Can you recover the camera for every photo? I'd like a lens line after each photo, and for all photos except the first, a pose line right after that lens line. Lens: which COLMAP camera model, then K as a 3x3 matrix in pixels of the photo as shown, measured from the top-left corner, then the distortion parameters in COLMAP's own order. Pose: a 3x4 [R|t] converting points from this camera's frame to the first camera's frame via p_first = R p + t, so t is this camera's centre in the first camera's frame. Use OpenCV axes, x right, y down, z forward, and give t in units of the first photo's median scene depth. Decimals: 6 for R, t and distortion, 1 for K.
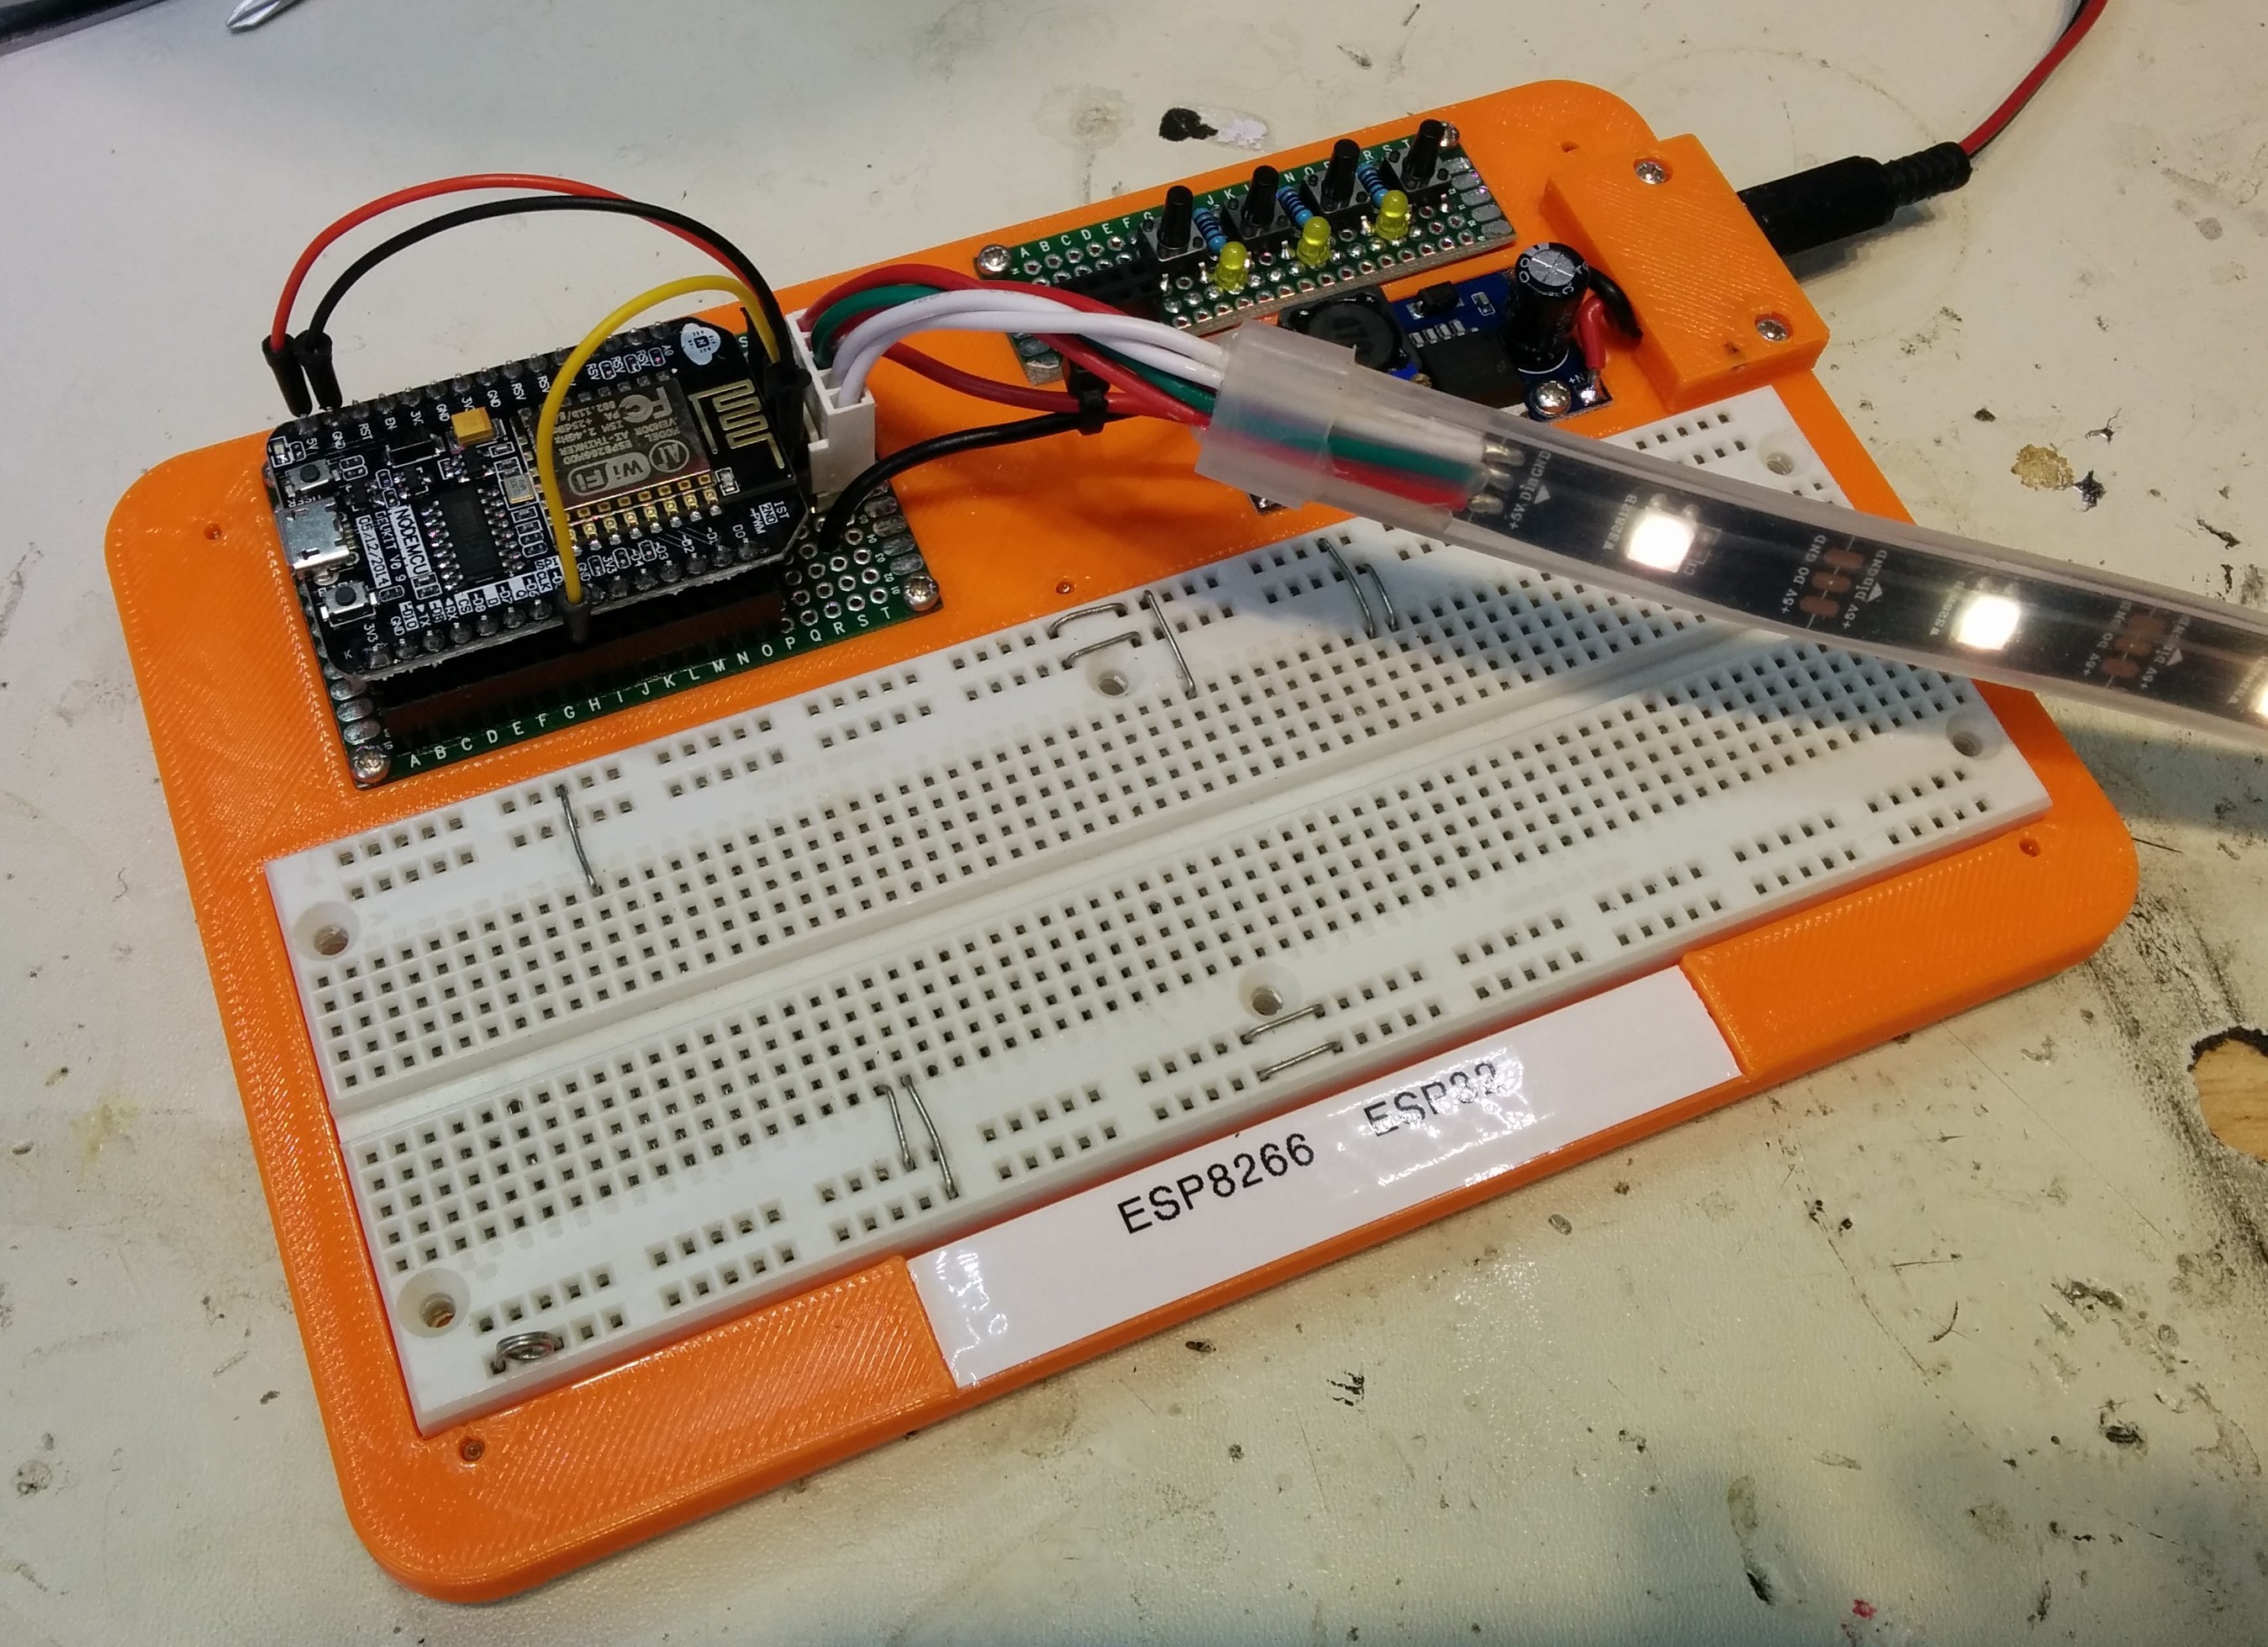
lens RADIAL K [[2401.6, 0, 1127.0], [0, 2401.6, 682.2], [0, 0, 1]] dist [0.052762, 0.005757]
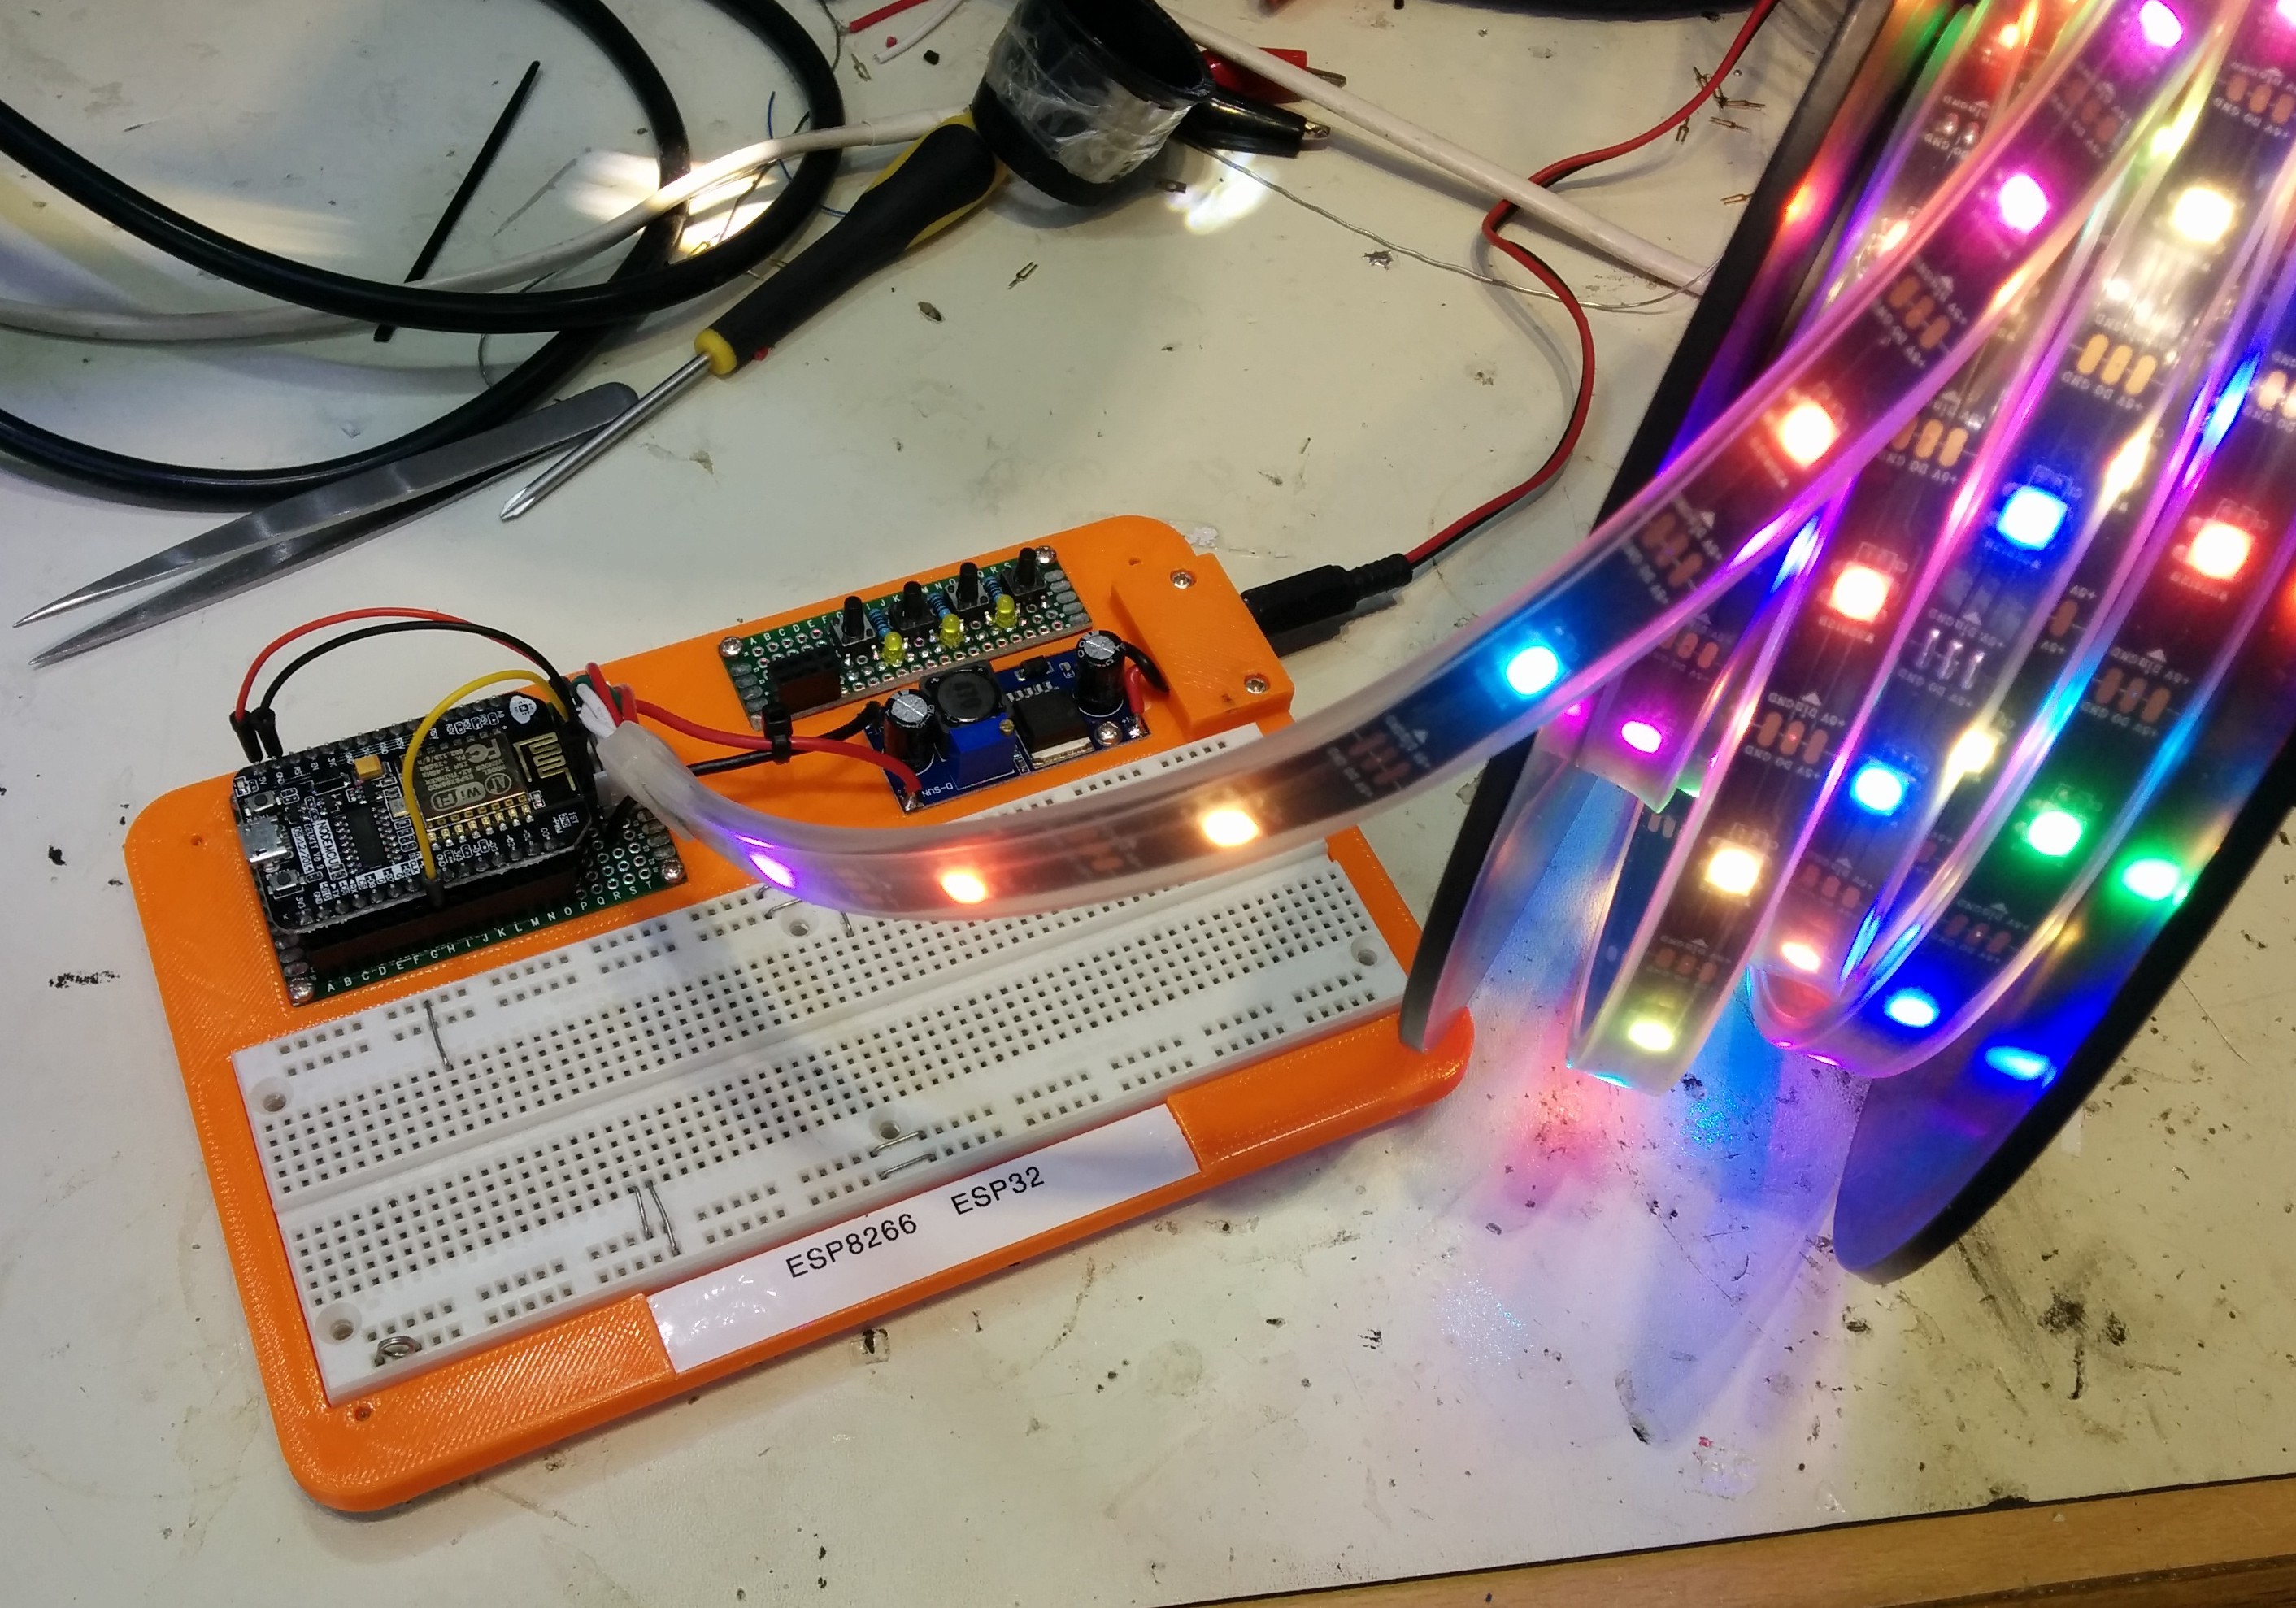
lens RADIAL K [[2268.1, 0, 1088.7], [0, 2268.1, 872.4], [0, 0, 1]] dist [0.060708, -0.014577]
pose [[0.999743, -0.019955, 0.010749, 0.169748], [0.020464, 0.998561, -0.049562, 0.041918], [-0.009745, 0.049769, 0.998713, -0.449164]]
